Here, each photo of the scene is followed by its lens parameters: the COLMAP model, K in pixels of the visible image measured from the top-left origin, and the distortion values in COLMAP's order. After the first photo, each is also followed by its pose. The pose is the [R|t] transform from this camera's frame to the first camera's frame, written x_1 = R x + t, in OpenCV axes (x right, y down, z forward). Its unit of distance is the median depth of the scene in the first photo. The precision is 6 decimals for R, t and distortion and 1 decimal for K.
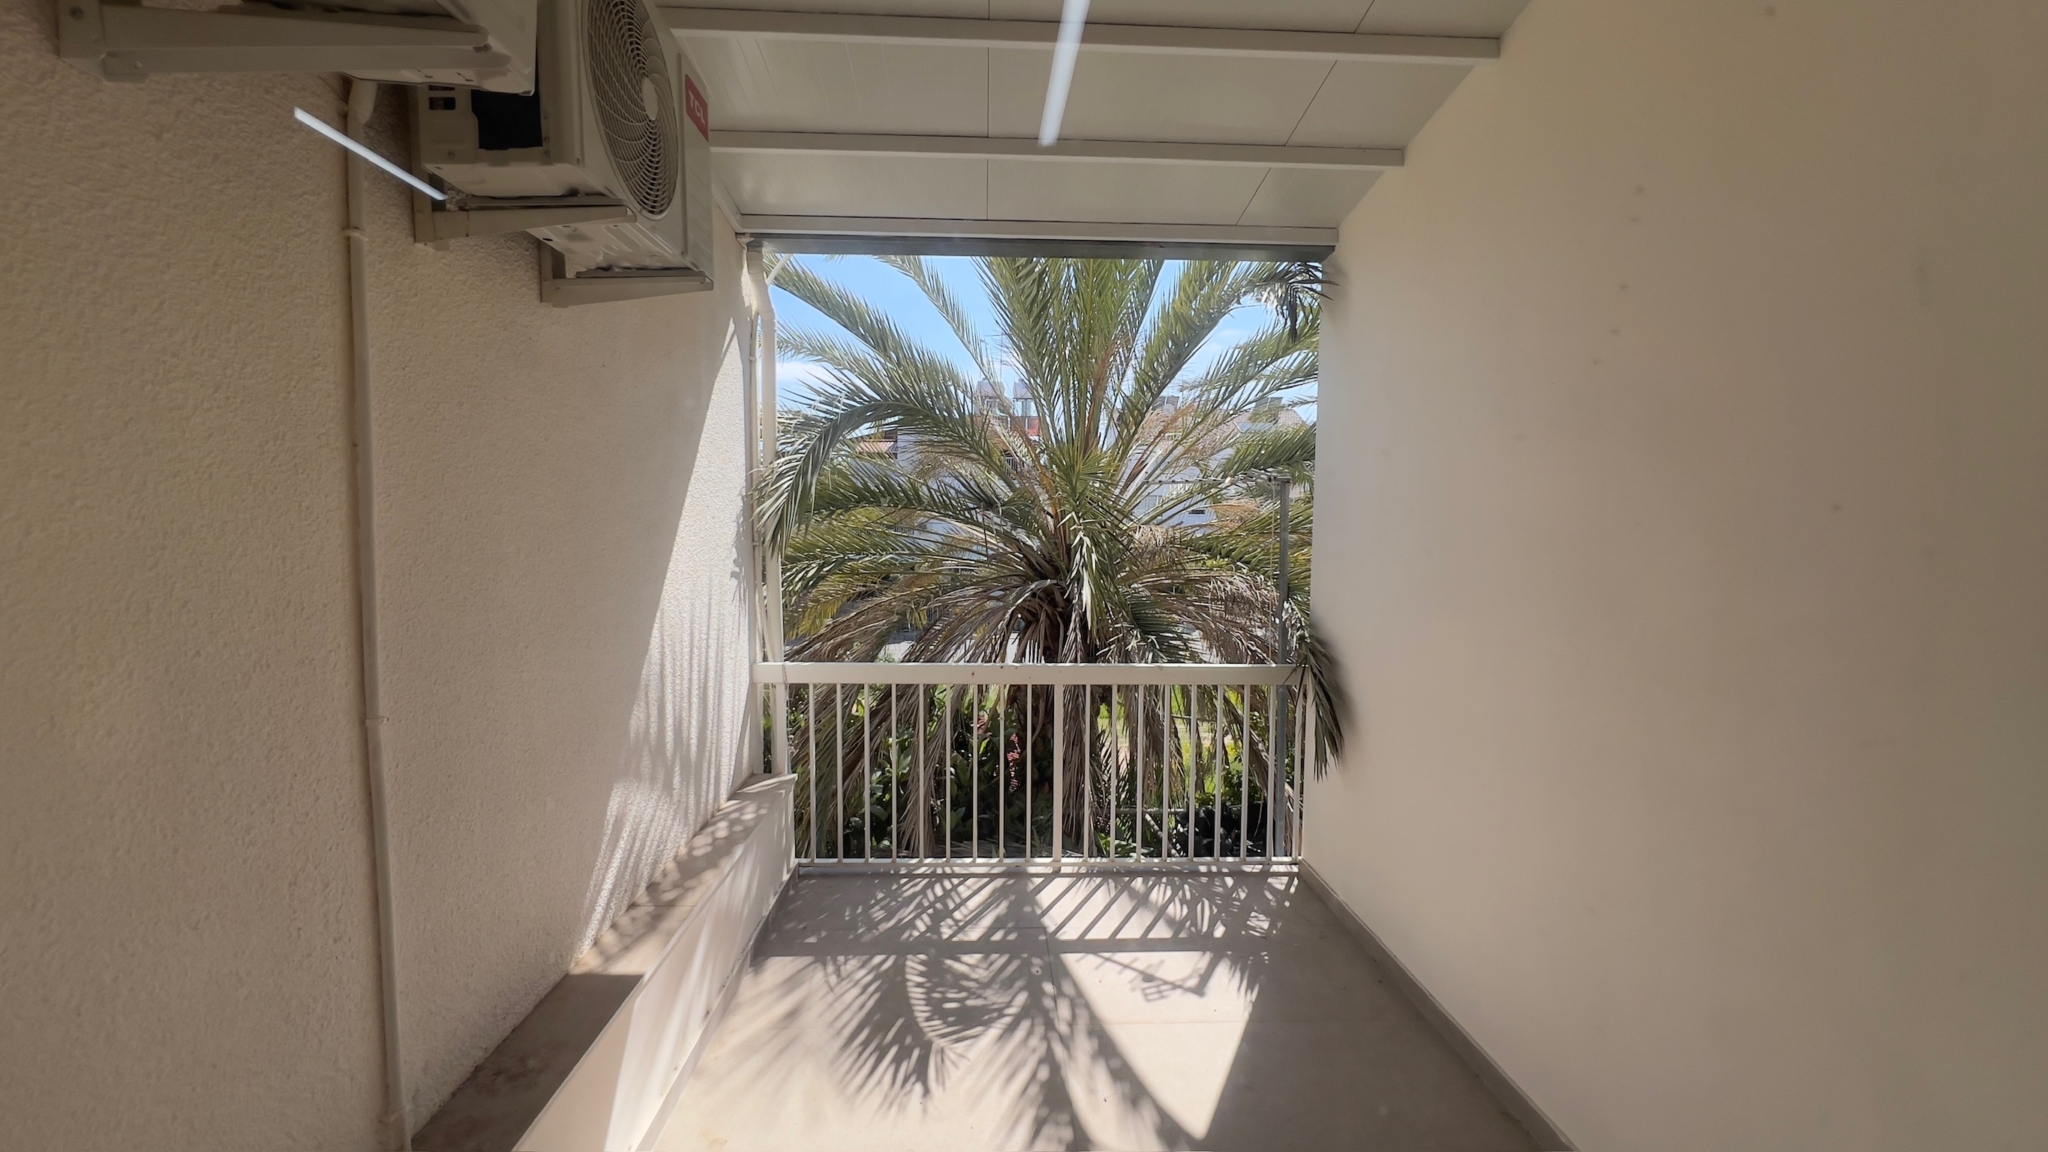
lens RADIAL K [[819.2, 0, 1045.1], [0, 819.2, 576.2], [0, 0, 1]] dist [-0.003187, 0.000904]
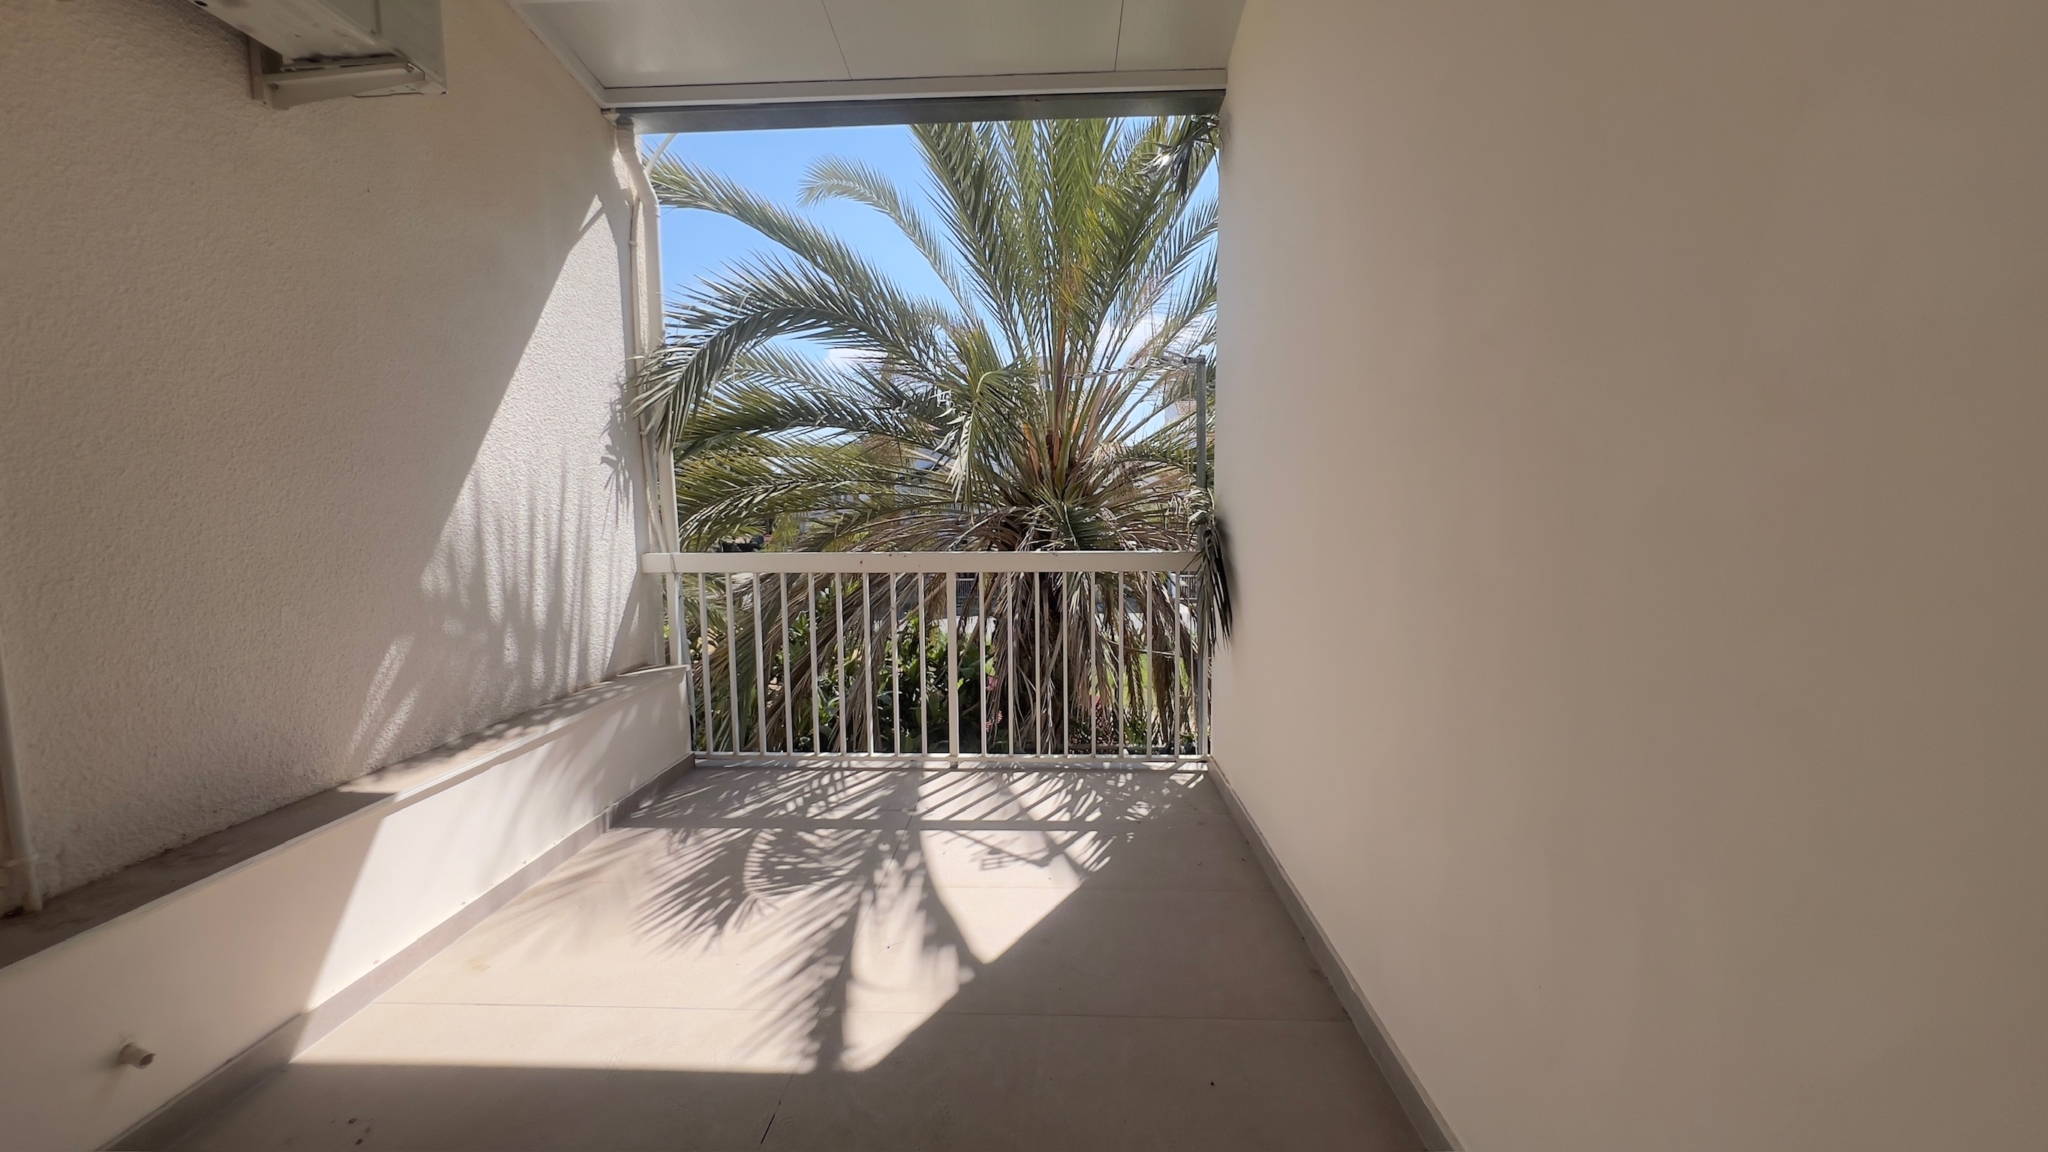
lens RADIAL K [[819.2, 0, 1010.1], [0, 819.2, 568.0], [0, 0, 1]] dist [-0.003187, 0.000904]
pose [[0.996460, -0.010625, -0.083392, 0.200057], [0.013127, 0.999478, 0.029519, 0.115827], [0.083035, -0.030509, 0.996080, 0.048251]]
